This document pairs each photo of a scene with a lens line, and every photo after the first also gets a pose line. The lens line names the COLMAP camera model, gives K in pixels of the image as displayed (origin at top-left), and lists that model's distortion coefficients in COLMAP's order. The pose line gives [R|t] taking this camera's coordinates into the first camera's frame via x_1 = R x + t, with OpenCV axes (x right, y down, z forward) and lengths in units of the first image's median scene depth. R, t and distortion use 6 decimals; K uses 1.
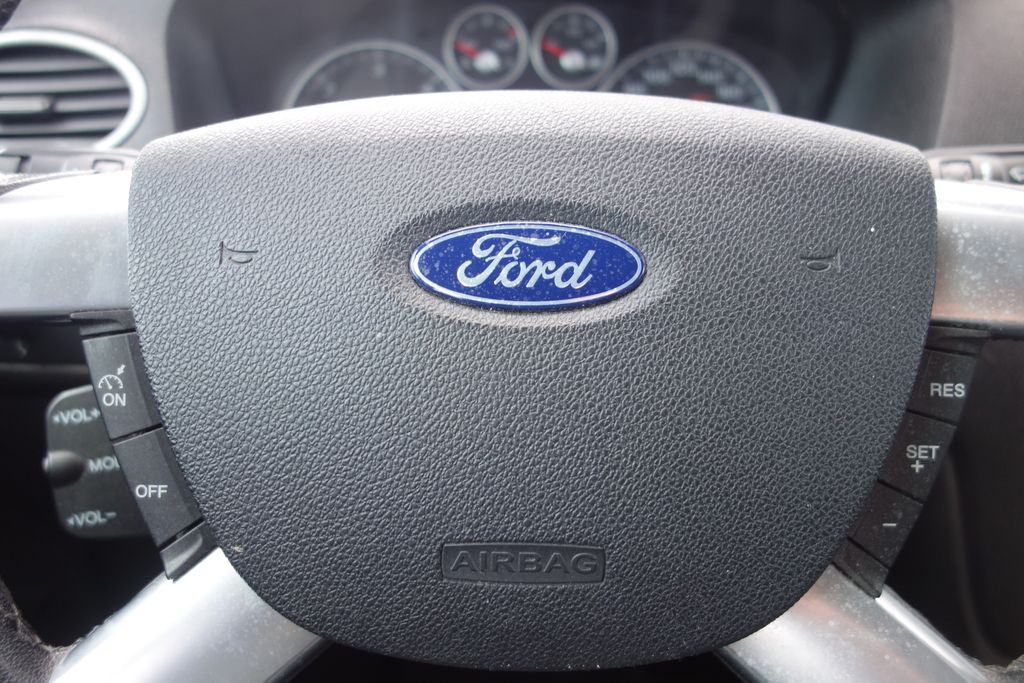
lens RADIAL K [[808.0, 0, 512.0], [0, 808.0, 341.5], [0, 0, 1]] dist [0.011325, -0.006474]
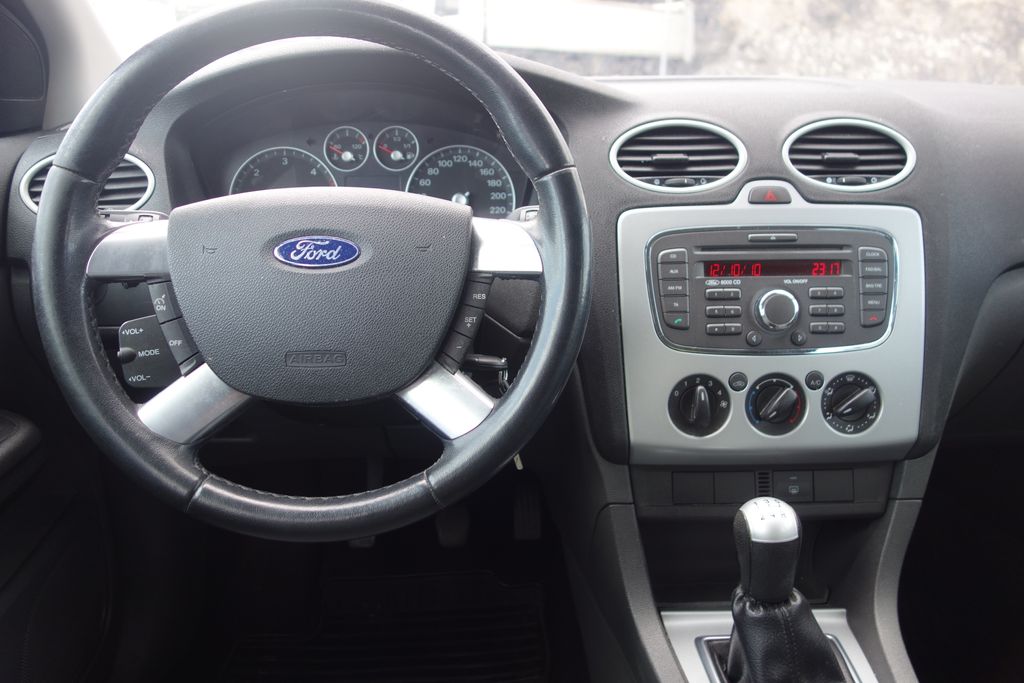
lens RADIAL K [[822.1, 0, 512.0], [0, 822.1, 341.5], [0, 0, 1]] dist [0.007687, -0.003352]
pose [[0.998497, -0.022091, 0.050166, 0.531313], [0.024973, 0.998028, -0.057581, 0.385952], [-0.048795, 0.058747, 0.997080, -1.796040]]
